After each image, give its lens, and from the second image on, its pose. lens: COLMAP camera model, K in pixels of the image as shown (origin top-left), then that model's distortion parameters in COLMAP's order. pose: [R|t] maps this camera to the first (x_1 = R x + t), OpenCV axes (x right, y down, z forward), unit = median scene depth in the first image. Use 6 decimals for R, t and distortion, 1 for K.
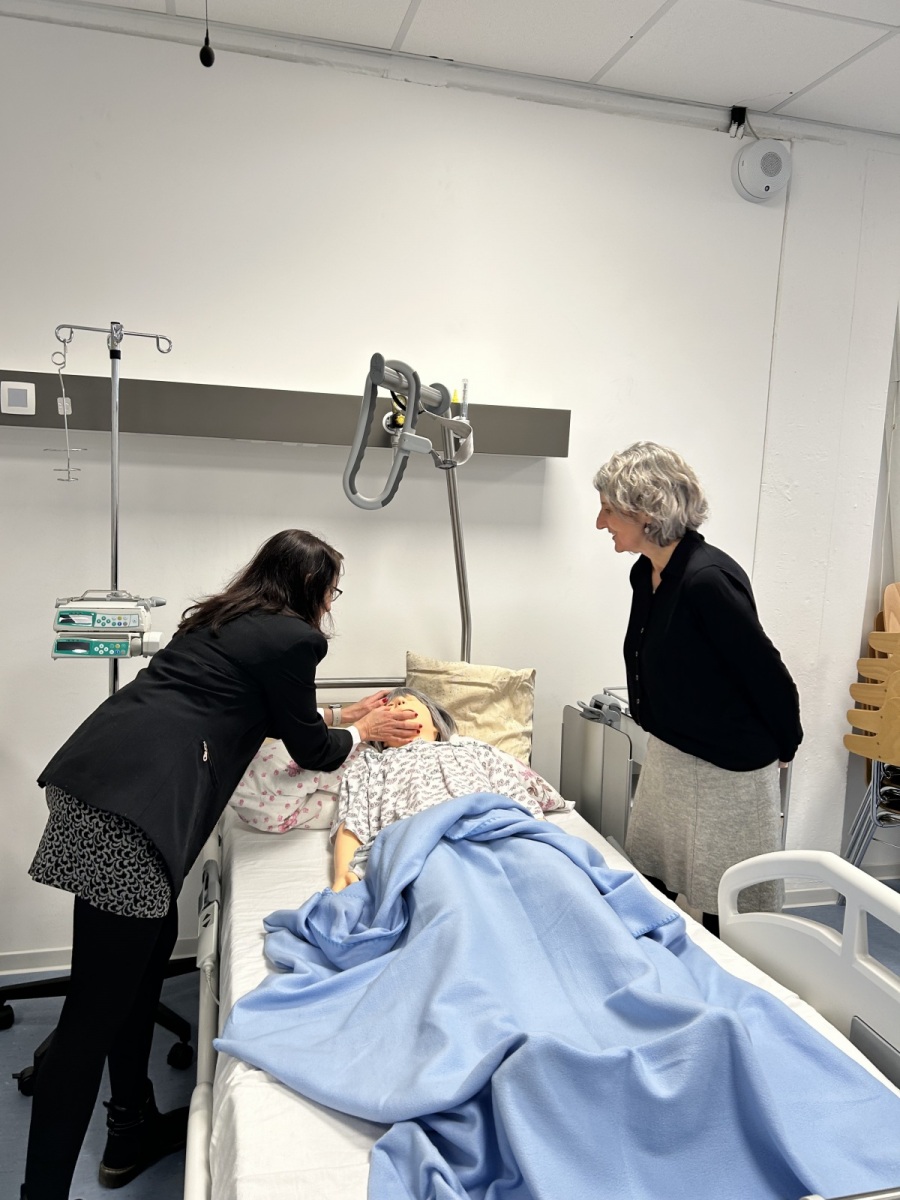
lens RADIAL K [[911.1, 0, 443.8], [0, 911.1, 594.4], [0, 0, 1]] dist [0.053010, -0.075735]
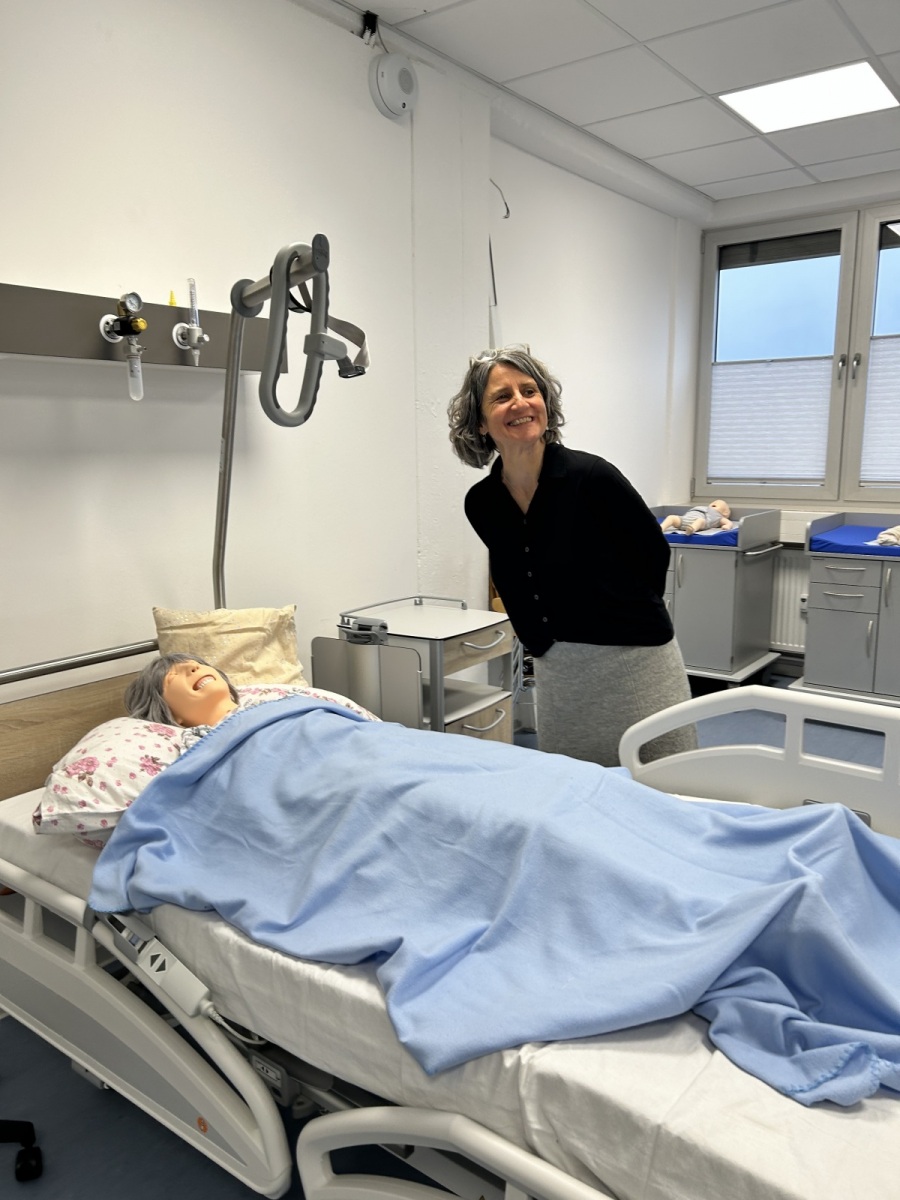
lens RADIAL K [[909.2, 0, 453.5], [0, 909.2, 626.7], [0, 0, 1]] dist [0.047129, -0.078263]
pose [[0.762871, -0.173746, 0.622769, -0.368346], [0.107672, 0.983906, 0.142604, -0.011946], [-0.637523, -0.041734, 0.769301, 0.172525]]
